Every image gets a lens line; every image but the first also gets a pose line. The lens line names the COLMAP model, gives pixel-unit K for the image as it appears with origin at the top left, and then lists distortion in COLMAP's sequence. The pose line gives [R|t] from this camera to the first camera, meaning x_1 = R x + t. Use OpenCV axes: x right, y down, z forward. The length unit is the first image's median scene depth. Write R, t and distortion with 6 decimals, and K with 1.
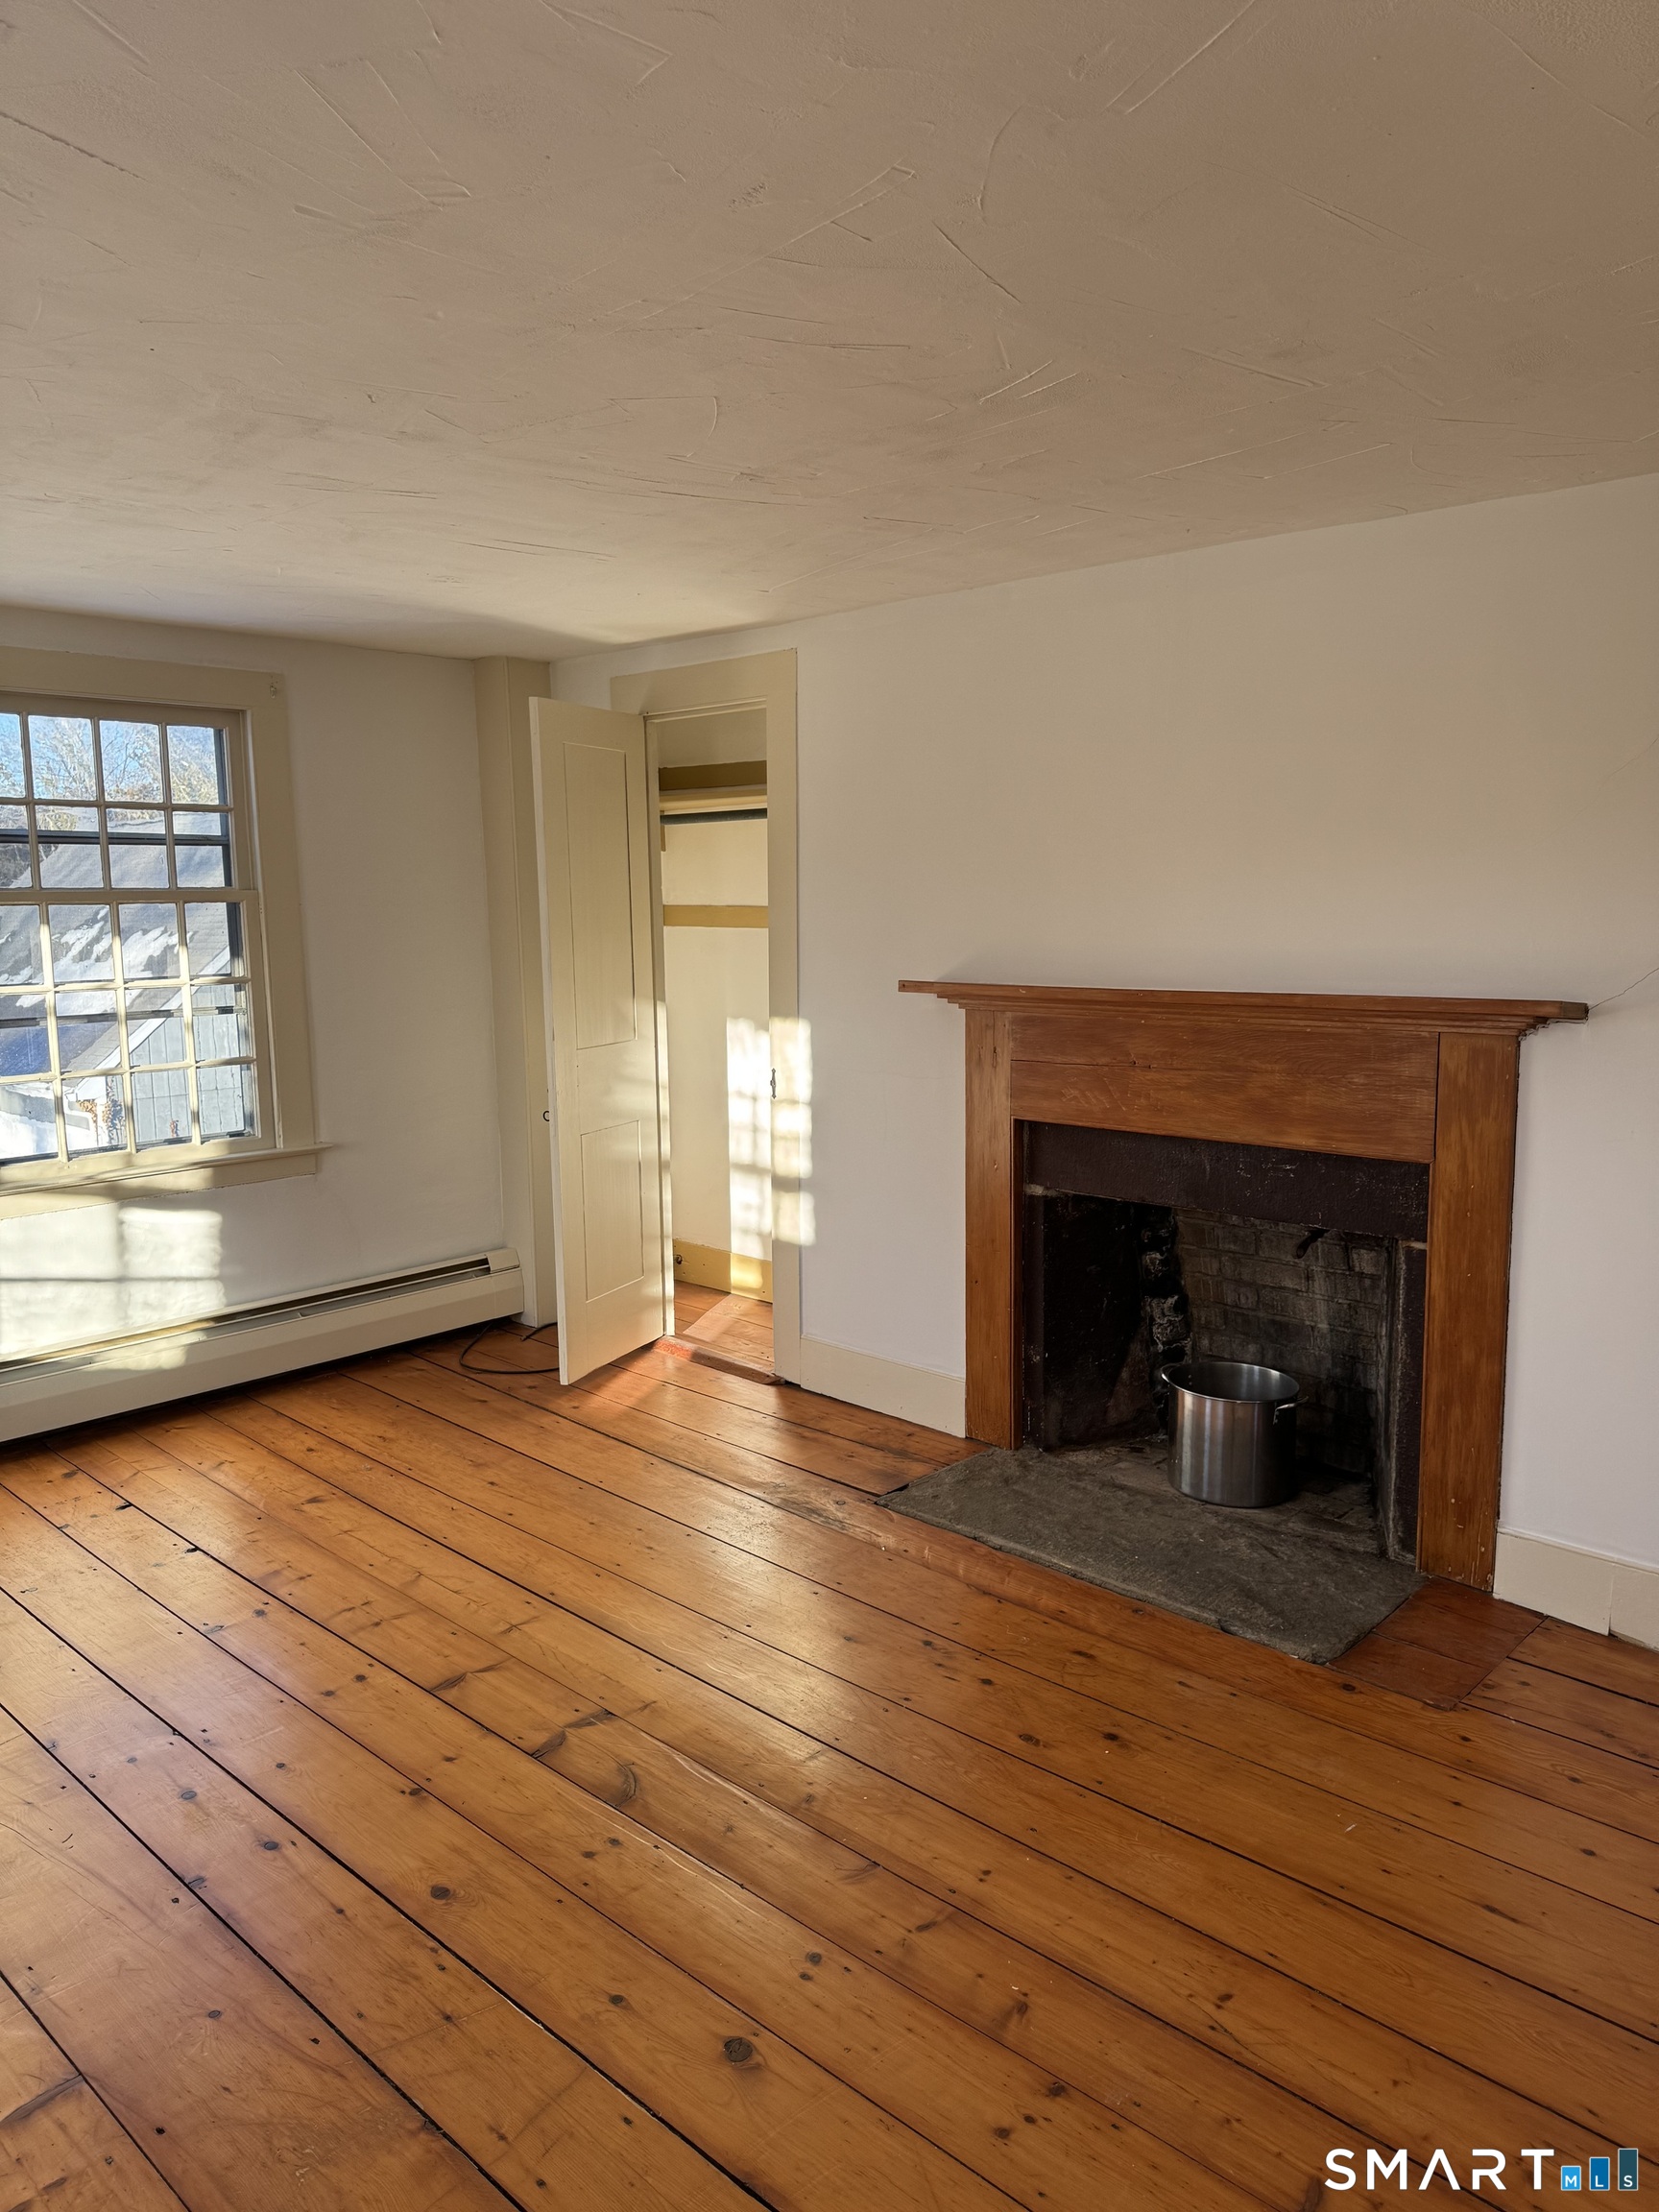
lens RADIAL K [[1578.6, 0, 832.8], [0, 1578.6, 1093.7], [0, 0, 1]] dist [0.043839, -0.052236]
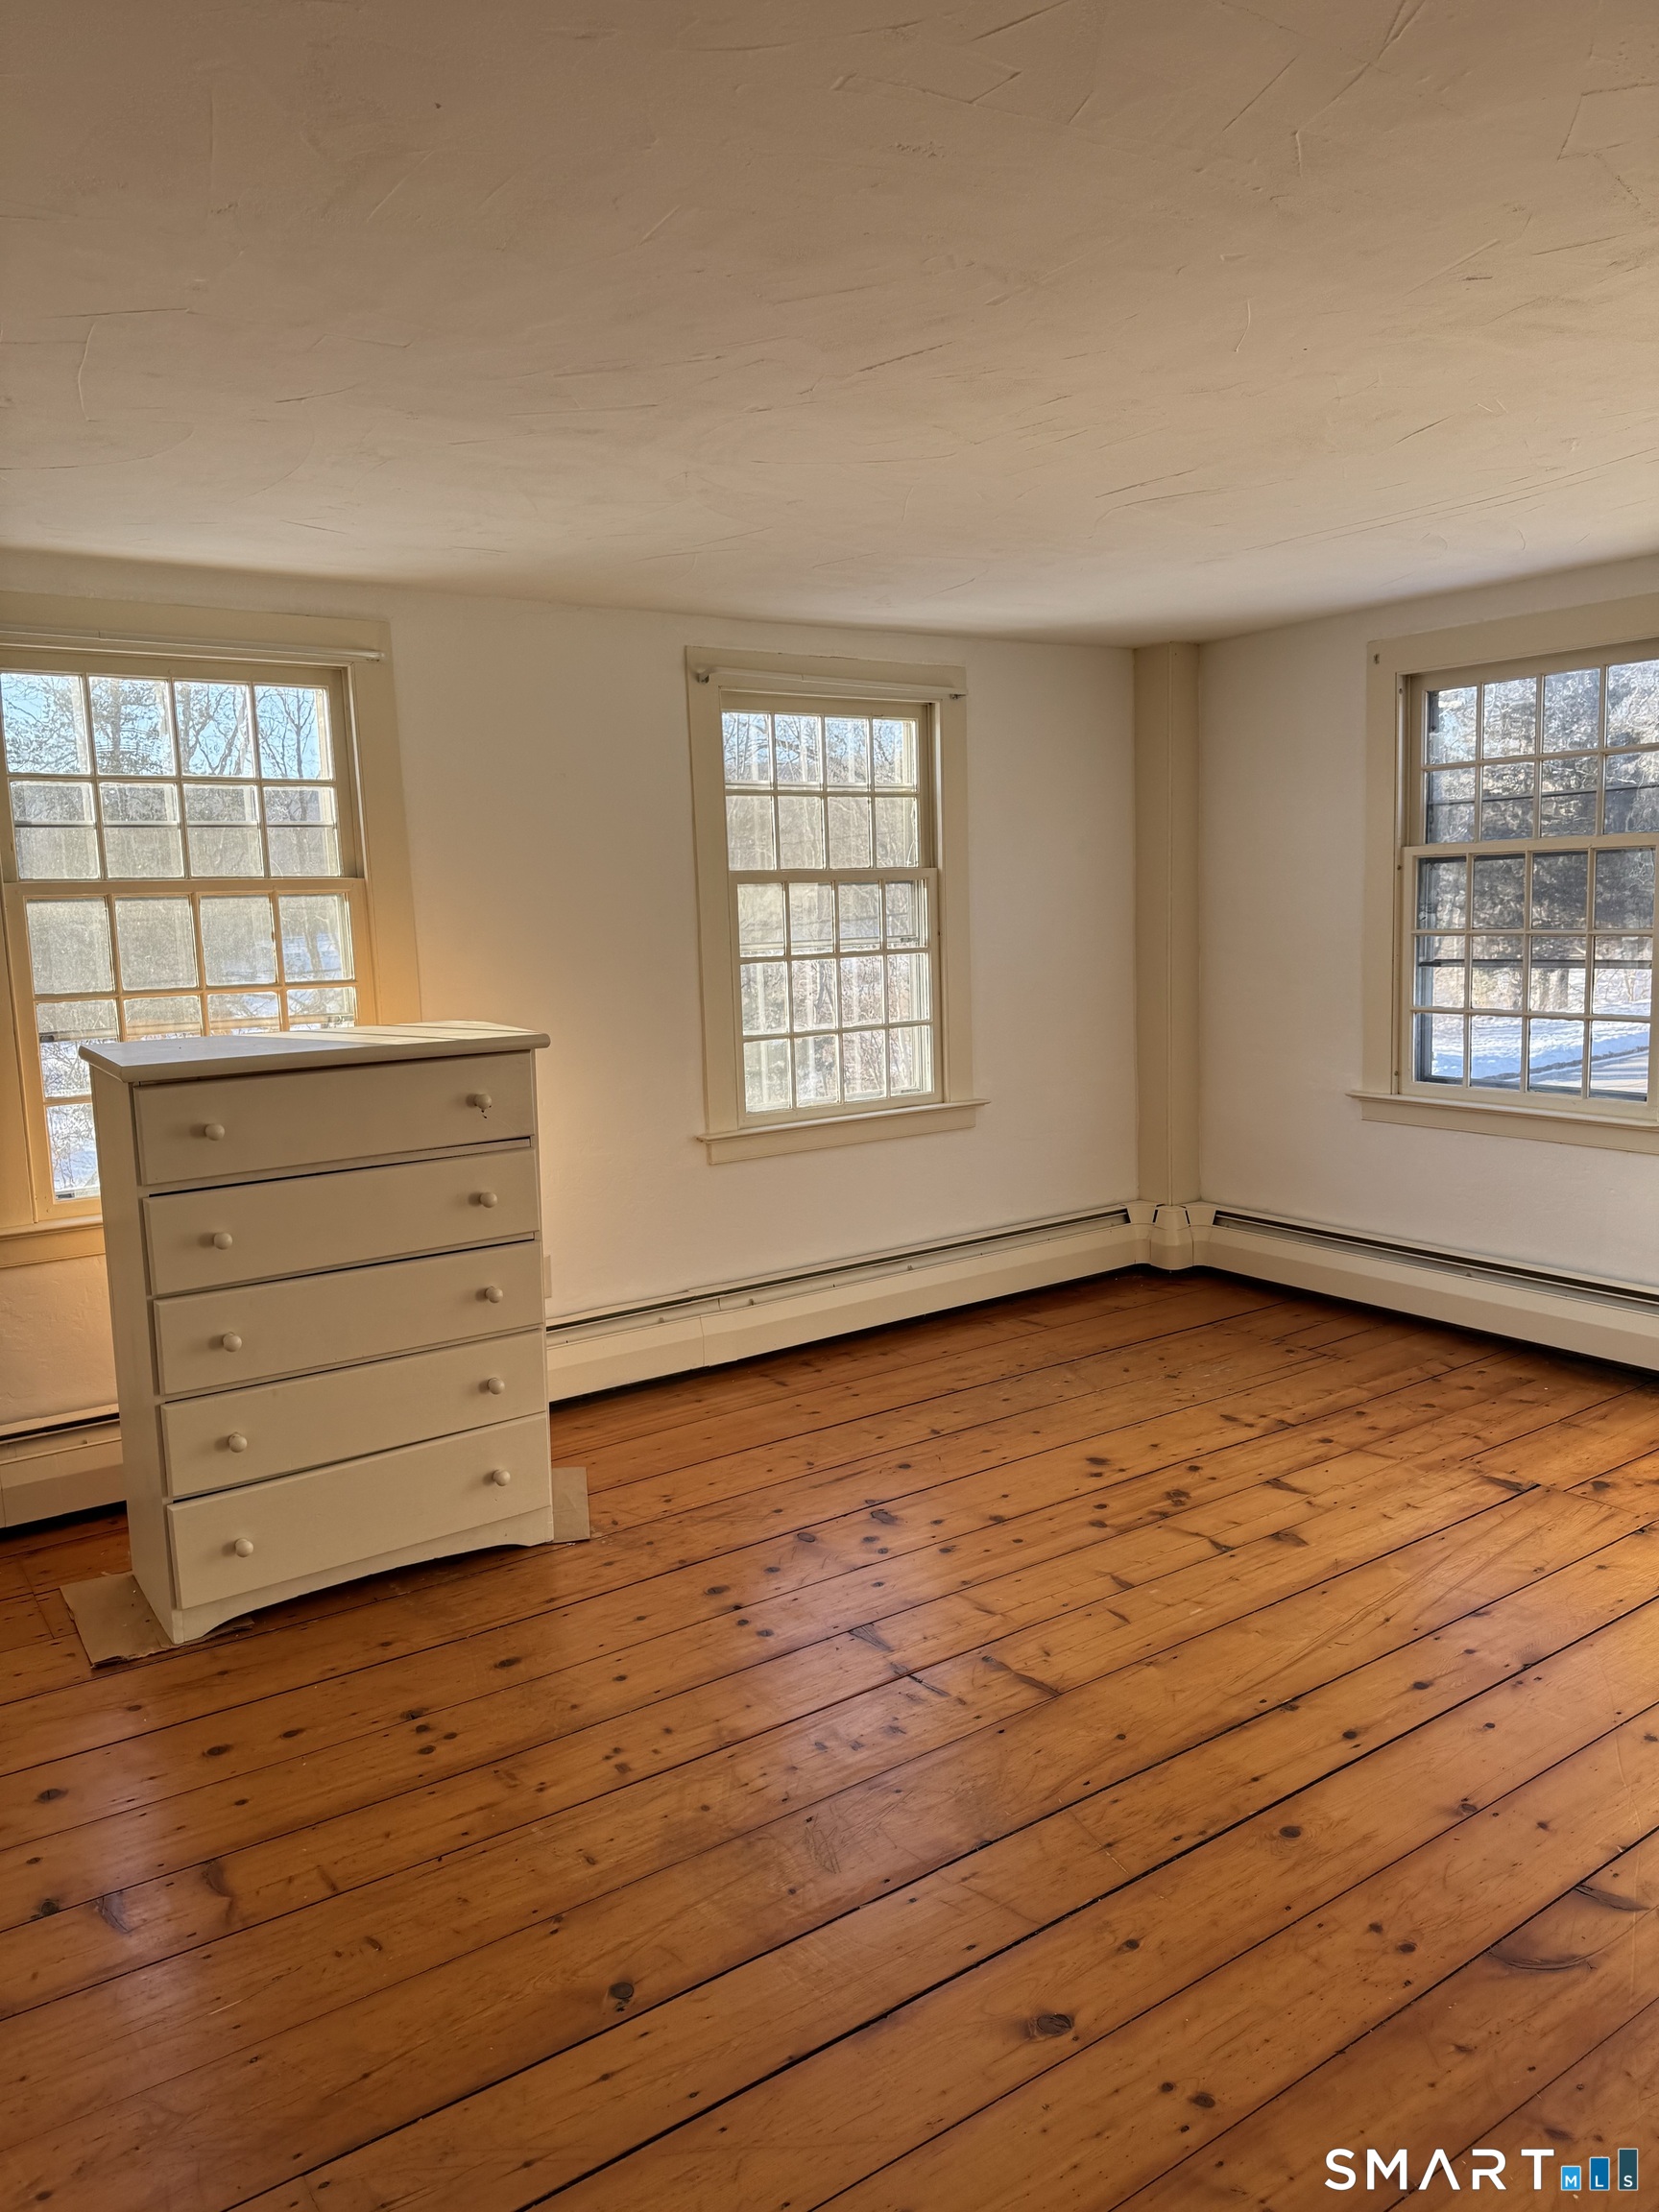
lens RADIAL K [[1578.6, 0, 833.0], [0, 1578.6, 1121.6], [0, 0, 1]] dist [0.043839, -0.052236]
pose [[-0.195664, 0.142649, -0.970241, 0.760426], [-0.095350, 0.981909, 0.163594, -0.077067], [0.976025, 0.124521, -0.178523, 0.892888]]
